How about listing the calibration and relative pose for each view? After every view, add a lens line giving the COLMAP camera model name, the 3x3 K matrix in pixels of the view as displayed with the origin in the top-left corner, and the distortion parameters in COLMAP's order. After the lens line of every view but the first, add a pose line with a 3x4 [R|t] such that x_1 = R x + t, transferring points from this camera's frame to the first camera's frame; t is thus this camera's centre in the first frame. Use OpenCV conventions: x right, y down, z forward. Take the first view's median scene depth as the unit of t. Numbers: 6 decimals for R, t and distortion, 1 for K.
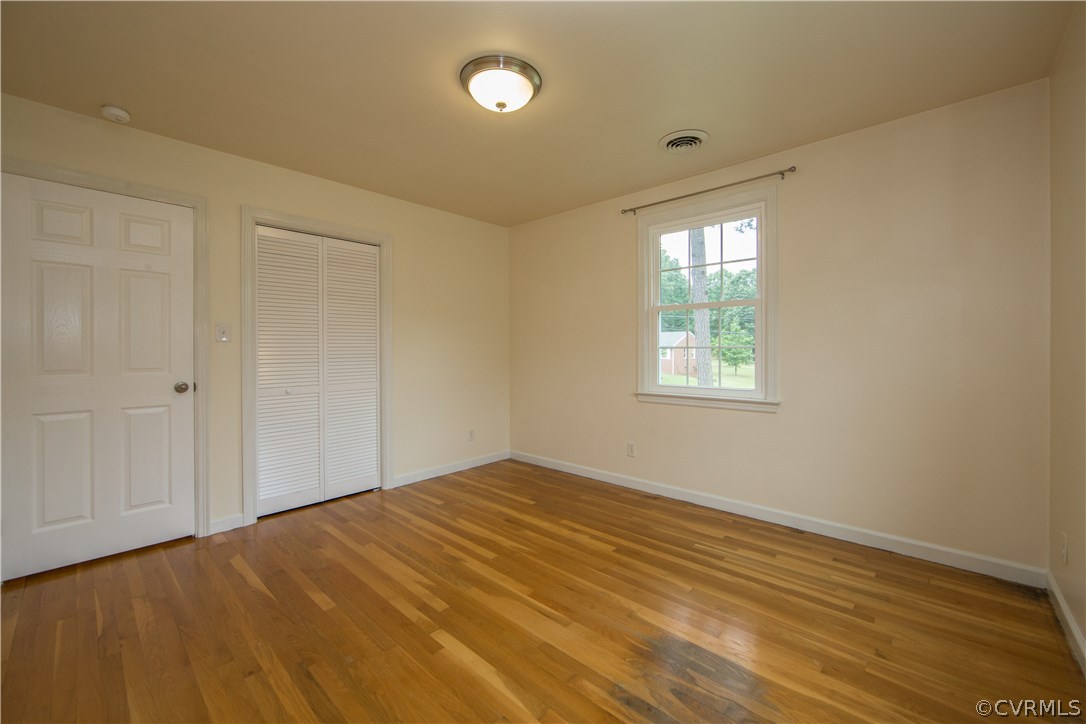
lens RADIAL K [[427.4, 0, 551.6], [0, 427.4, 354.9], [0, 0, 1]] dist [-0.006472, 0.000156]
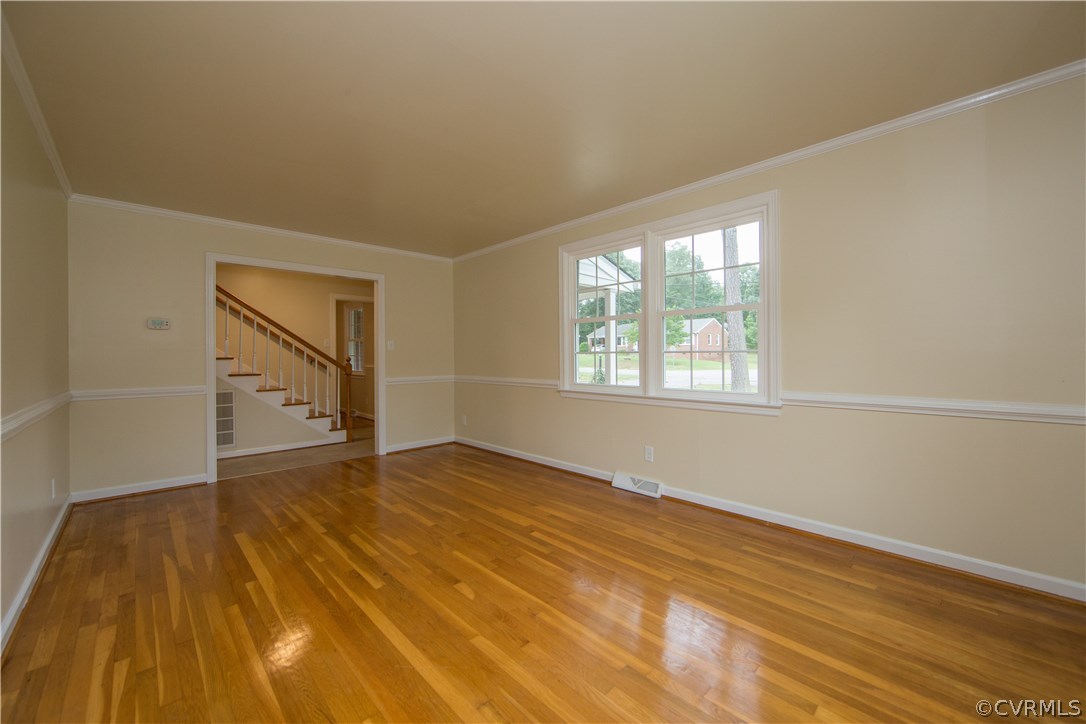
lens RADIAL K [[429.3, 0, 545.1], [0, 429.3, 359.2], [0, 0, 1]] dist [0.000714, 0.000083]
pose [[0.996684, 0.001454, -0.081361, 0.314052], [-0.001357, 0.999998, 0.001251, 0.001228], [0.081363, -0.001137, 0.996684, -0.263936]]
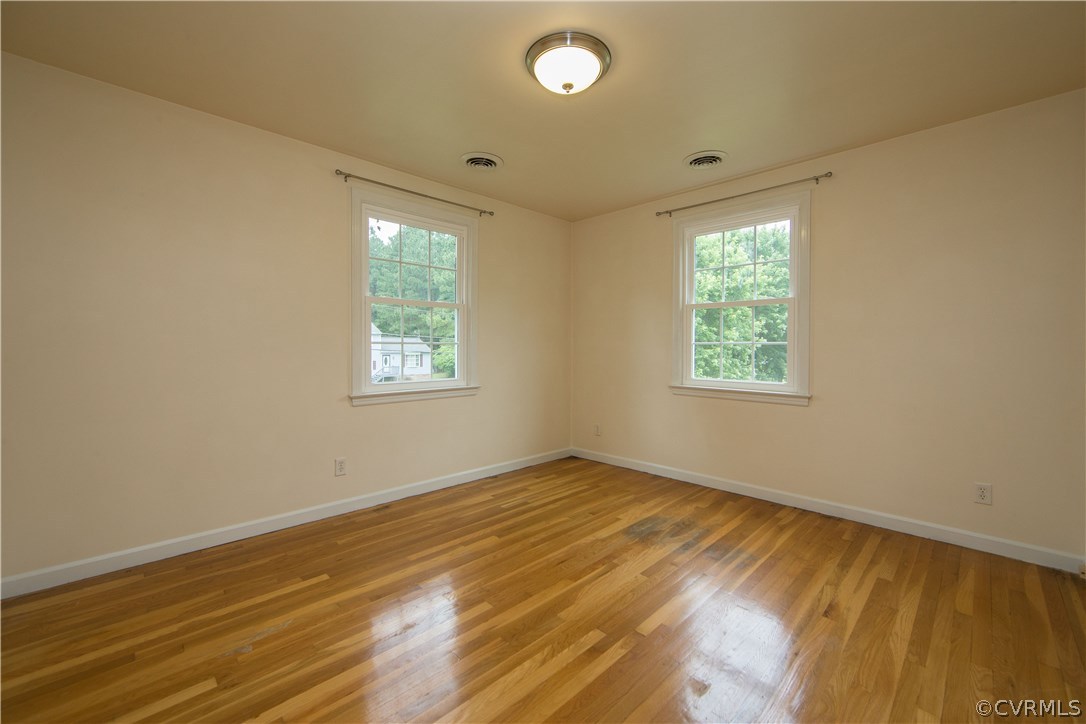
lens RADIAL K [[433.5, 0, 550.5], [0, 433.5, 348.4], [0, 0, 1]] dist [-0.003083, 0.000095]
pose [[0.052748, 0.003472, 0.998602, -0.760336], [0.004589, 0.999983, -0.003720, 0.000960], [-0.998597, 0.004778, 0.052731, 0.684666]]
